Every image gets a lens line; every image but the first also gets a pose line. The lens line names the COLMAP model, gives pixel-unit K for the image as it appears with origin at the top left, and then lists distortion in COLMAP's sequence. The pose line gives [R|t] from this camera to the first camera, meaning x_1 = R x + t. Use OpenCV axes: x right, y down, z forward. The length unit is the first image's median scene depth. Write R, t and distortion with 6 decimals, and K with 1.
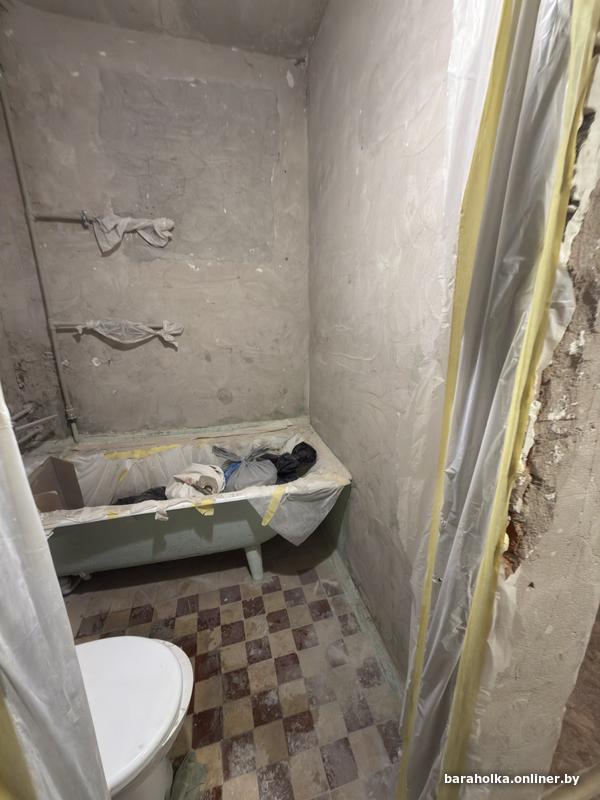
lens RADIAL K [[317.6, 0, 300.0], [0, 317.6, 400.0], [0, 0, 1]] dist [0.000178, -0.000330]
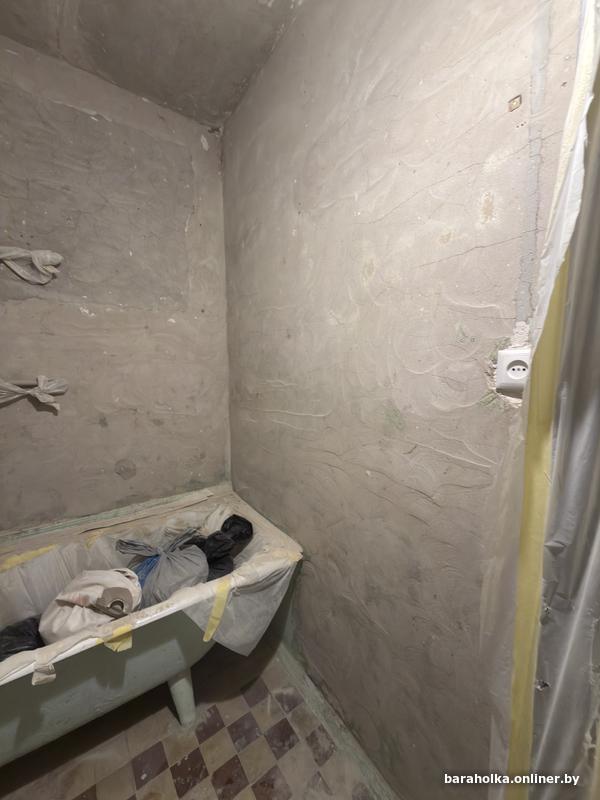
lens RADIAL K [[317.6, 0, 300.0], [0, 317.6, 400.0], [0, 0, 1]] dist [0.000178, -0.000330]
pose [[0.932961, -0.028045, 0.358883, -0.133860], [0.088775, 0.984093, -0.153880, -0.025588], [-0.348859, 0.175424, 0.920610, 0.111279]]
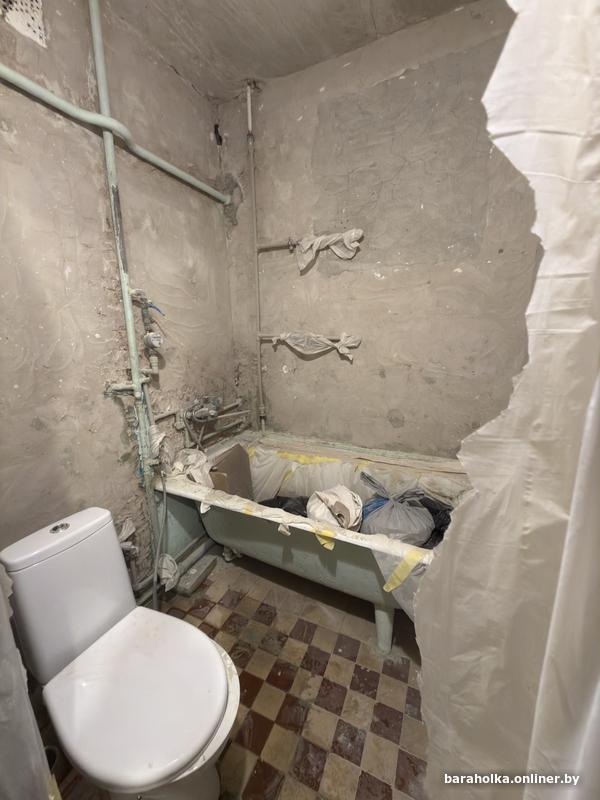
lens RADIAL K [[317.6, 0, 300.0], [0, 317.6, 400.0], [0, 0, 1]] dist [0.000178, -0.000330]
pose [[0.765195, 0.132177, -0.630084, 0.129926], [-0.159219, 0.987148, 0.013719, -0.039092], [0.623799, 0.089824, 0.776406, 0.181392]]
